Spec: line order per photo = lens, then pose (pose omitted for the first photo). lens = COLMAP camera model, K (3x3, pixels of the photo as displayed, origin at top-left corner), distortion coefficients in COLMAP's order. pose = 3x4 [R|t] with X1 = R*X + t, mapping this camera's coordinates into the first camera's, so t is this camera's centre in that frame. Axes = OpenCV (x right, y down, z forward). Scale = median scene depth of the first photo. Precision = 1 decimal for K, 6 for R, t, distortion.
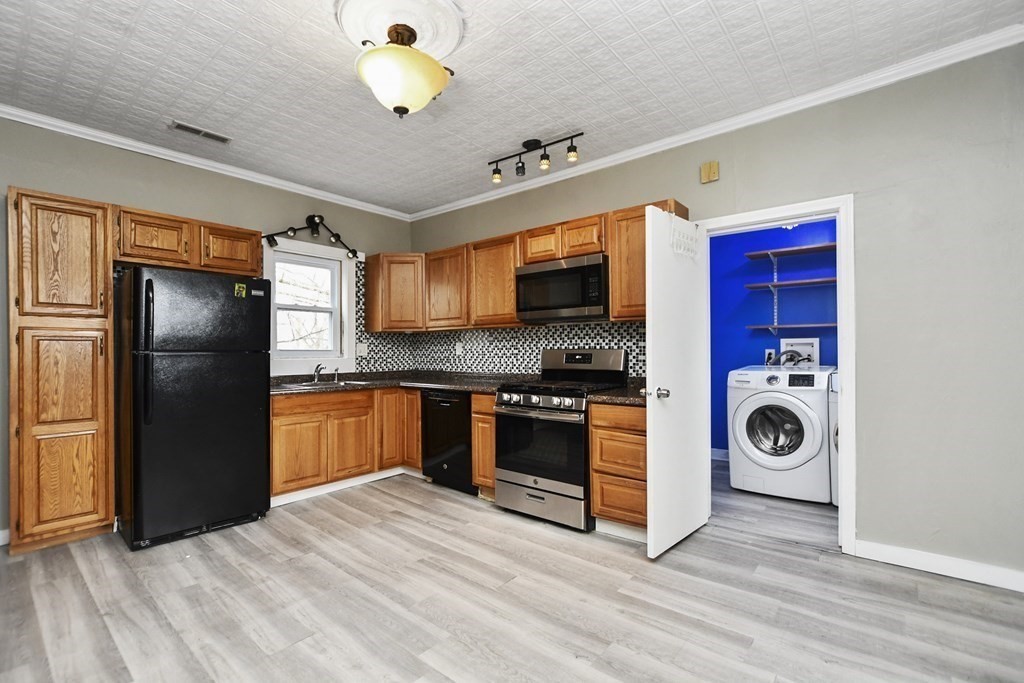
lens RADIAL K [[466.2, 0, 511.0], [0, 466.2, 345.9], [0, 0, 1]] dist [-0.001337, 0.000091]
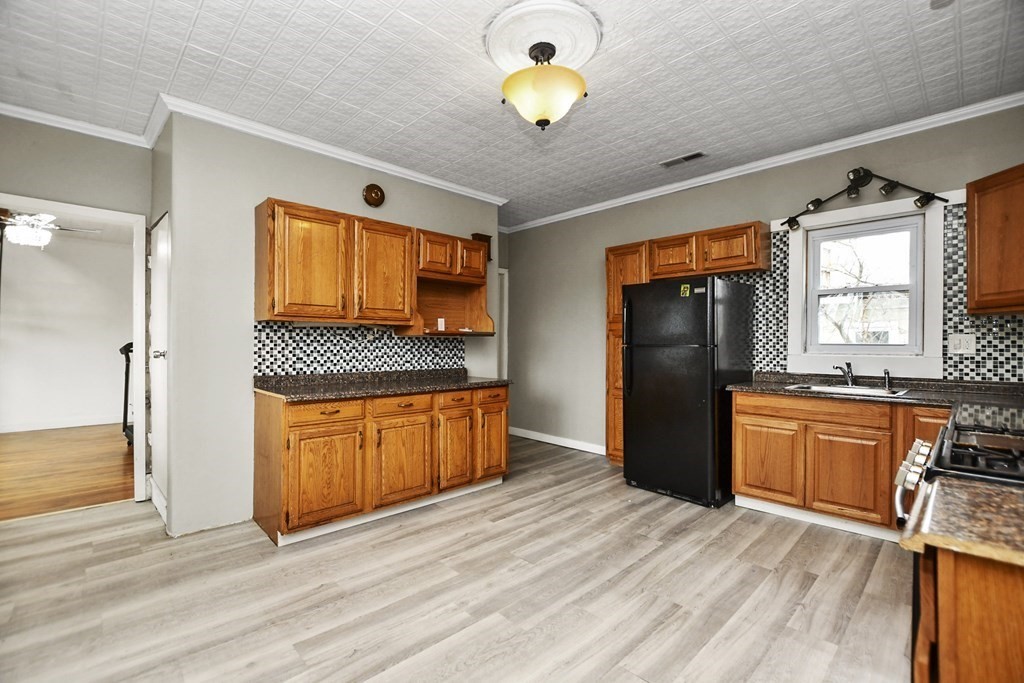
lens RADIAL K [[450.6, 0, 497.8], [0, 450.6, 347.6], [0, 0, 1]] dist [-0.001136, 0.000188]
pose [[-0.121174, 0.009066, -0.992590, 0.510084], [0.008069, 0.999934, 0.008148, 0.004076], [0.992598, -0.007022, -0.121240, 0.654553]]
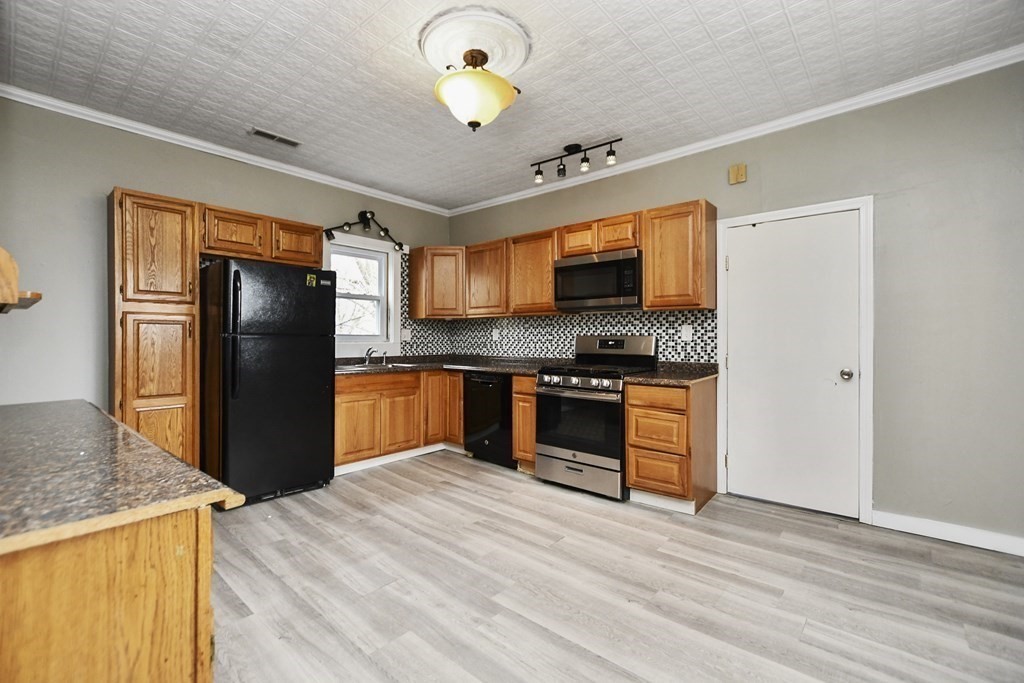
lens RADIAL K [[453.4, 0, 513.0], [0, 453.4, 335.2], [0, 0, 1]] dist [0.007034, 0.000365]
pose [[0.999809, 0.007435, -0.018049, -0.074226], [-0.007373, 0.999967, 0.003485, 0.004497], [0.018074, -0.003351, 0.999831, -0.072410]]
